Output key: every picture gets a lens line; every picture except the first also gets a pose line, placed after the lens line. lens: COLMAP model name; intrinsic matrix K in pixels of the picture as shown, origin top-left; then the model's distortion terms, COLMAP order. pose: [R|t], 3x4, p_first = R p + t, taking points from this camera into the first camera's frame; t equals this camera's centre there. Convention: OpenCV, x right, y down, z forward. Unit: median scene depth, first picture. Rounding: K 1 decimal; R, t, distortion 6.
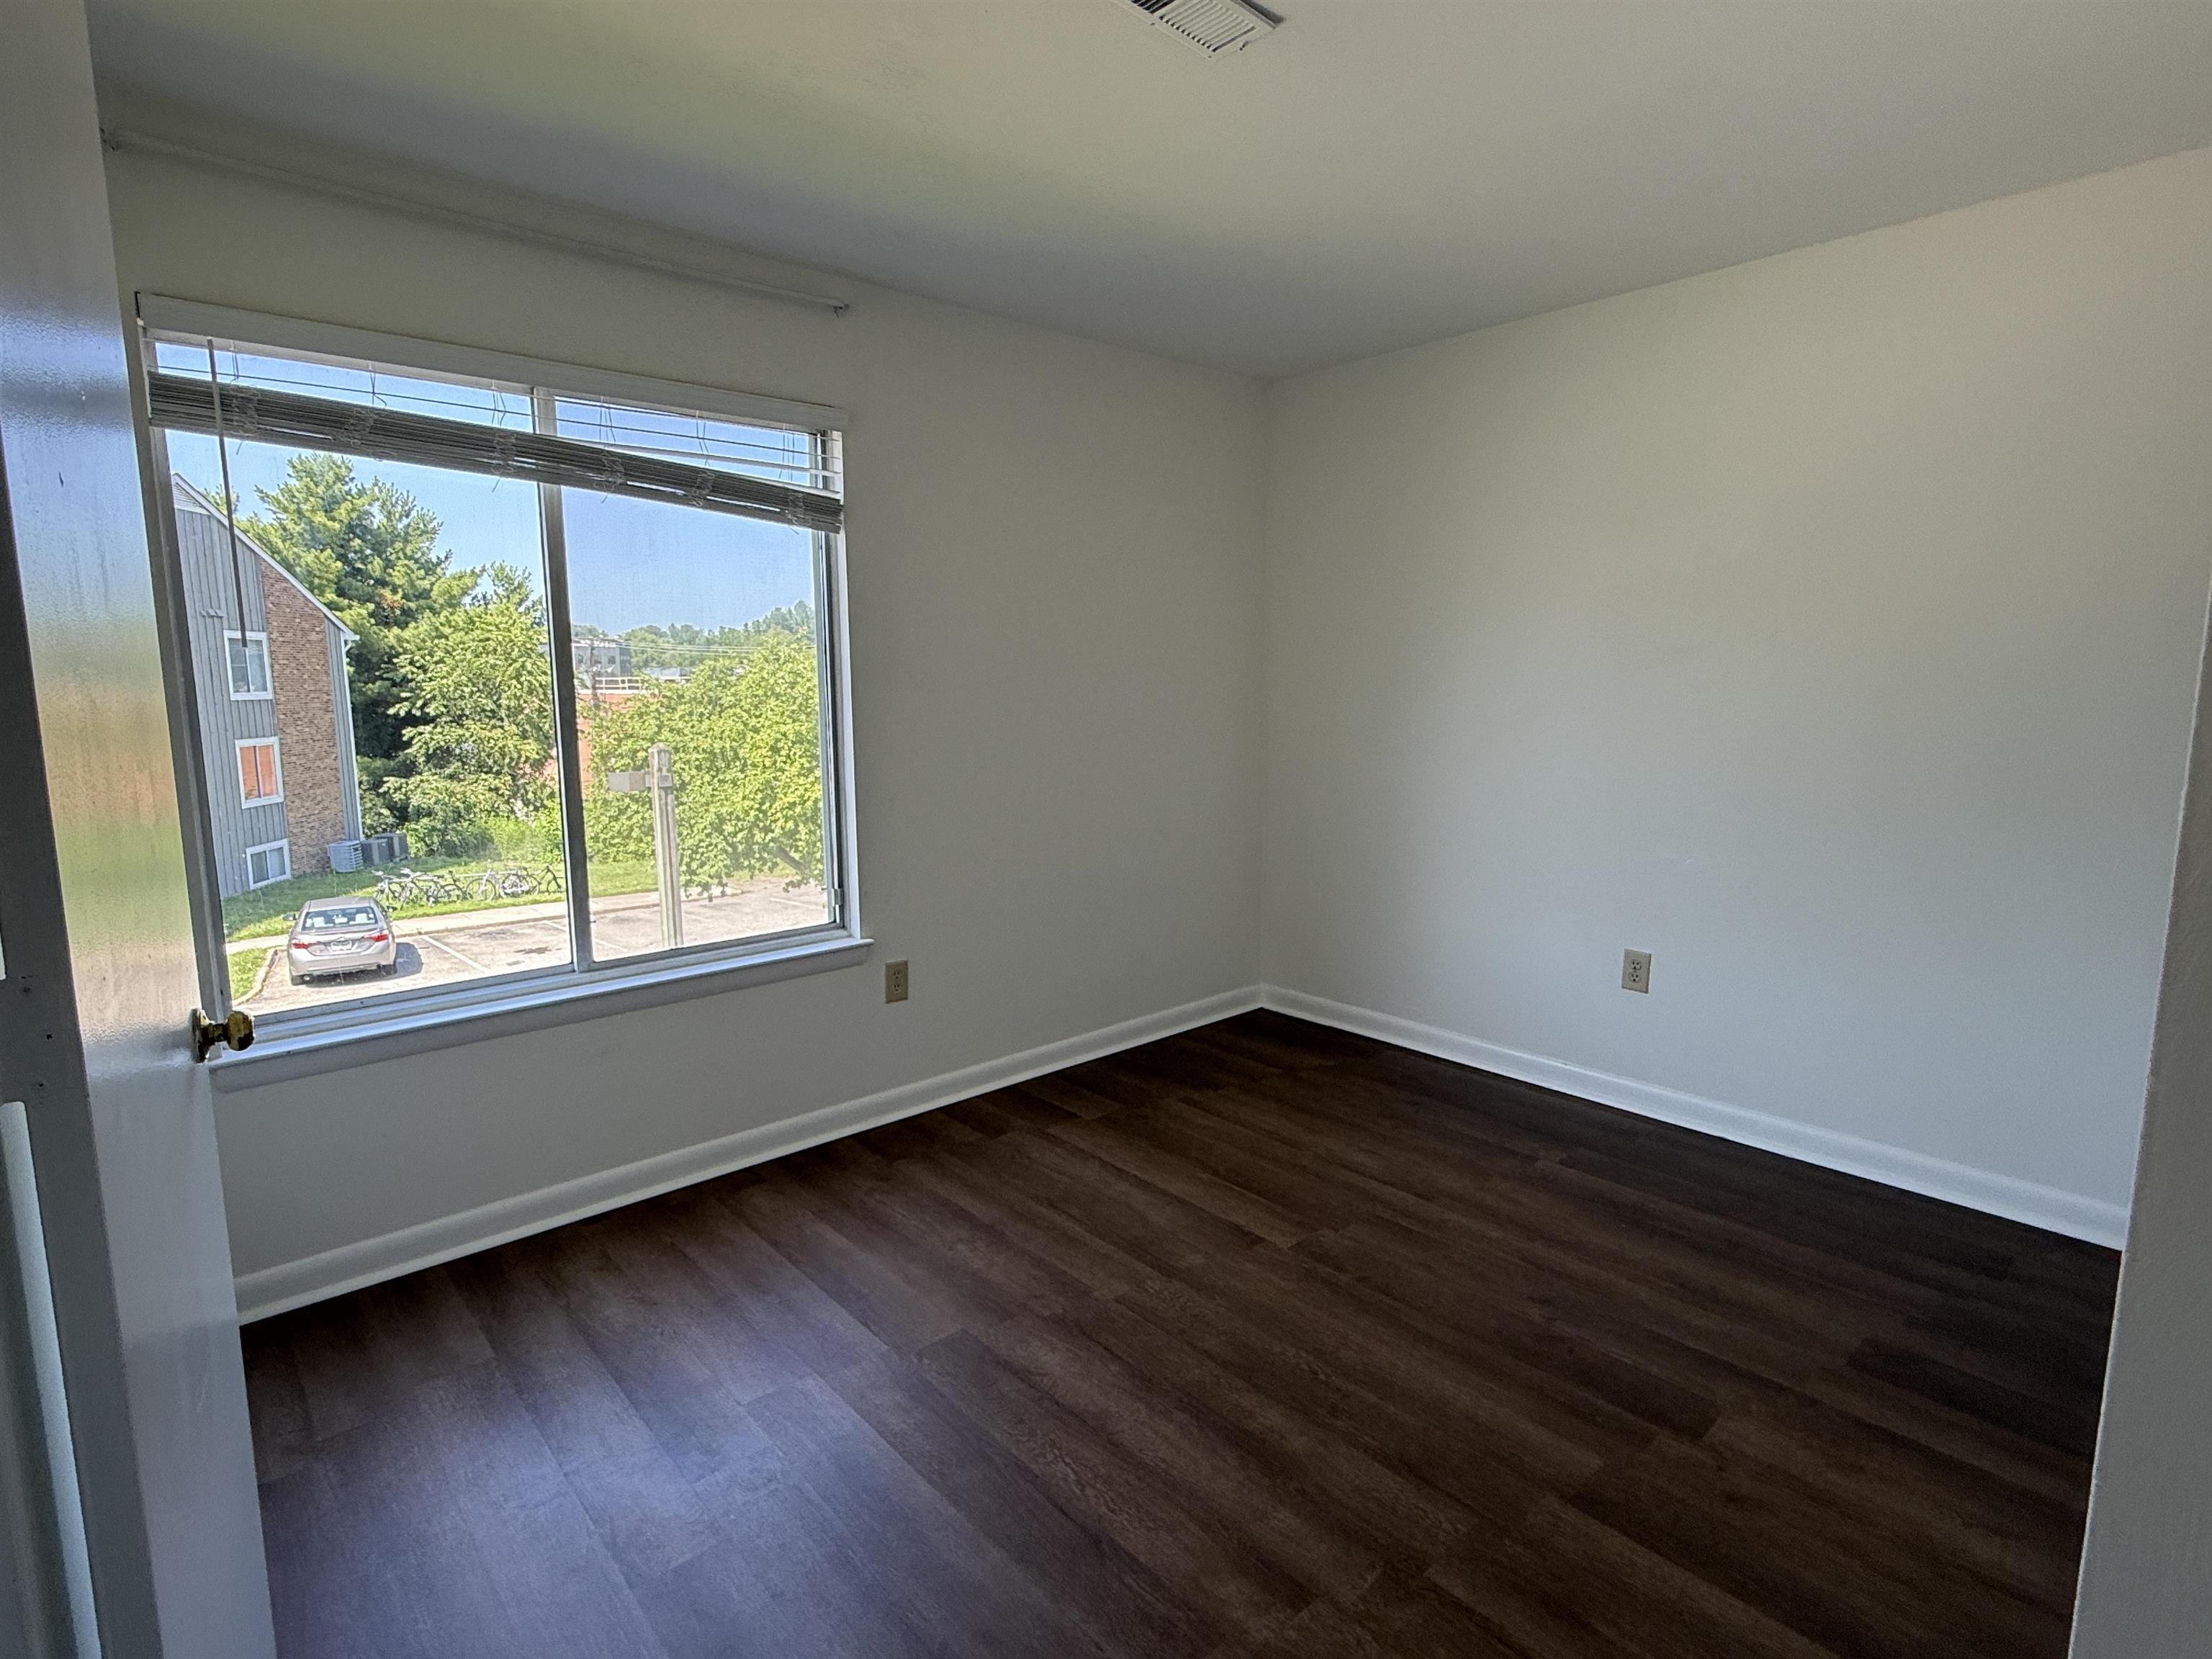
lens RADIAL K [[1126.2, 0, 1098.0], [0, 1126.2, 825.1], [0, 0, 1]] dist [0.029562, -0.006886]
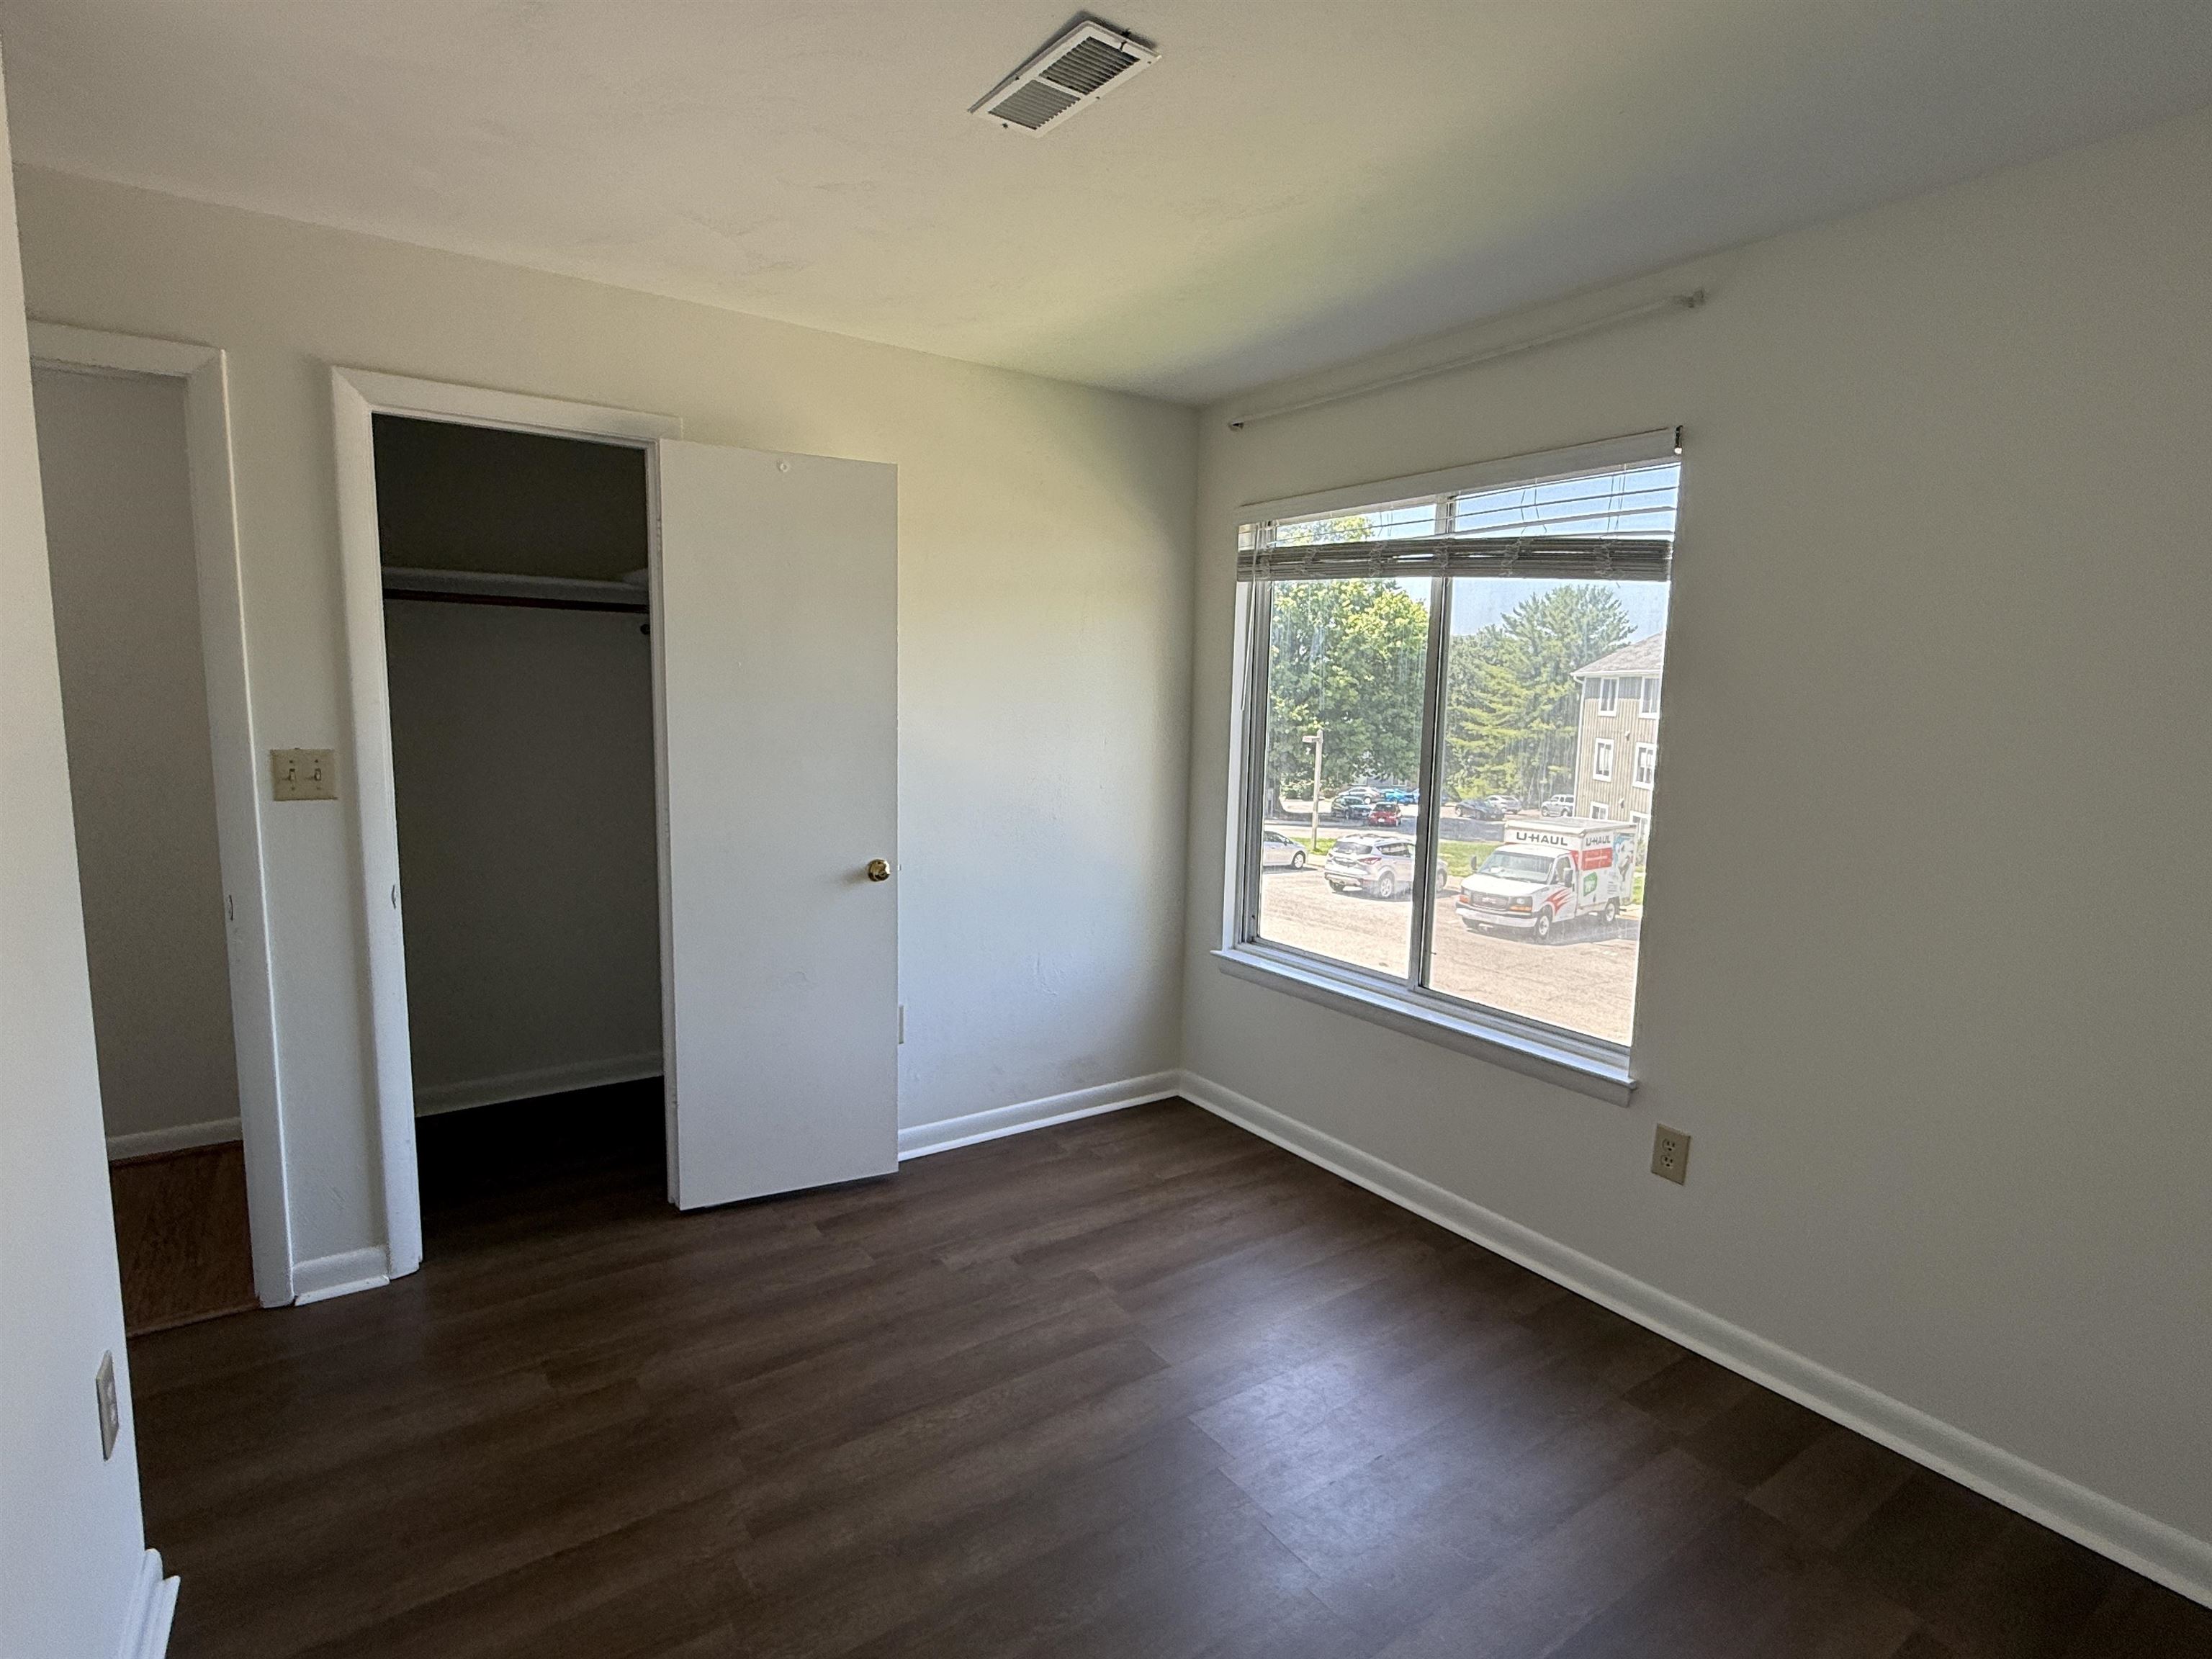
lens RADIAL K [[1122.7, 0, 1106.0], [0, 1122.7, 829.5], [0, 0, 1]] dist [0.004307, 0.000397]
pose [[-0.116075, 0.126641, -0.985134, 0.901998], [-0.158464, 0.976773, 0.144238, -0.192380], [0.980518, 0.172850, -0.093311, 1.011134]]
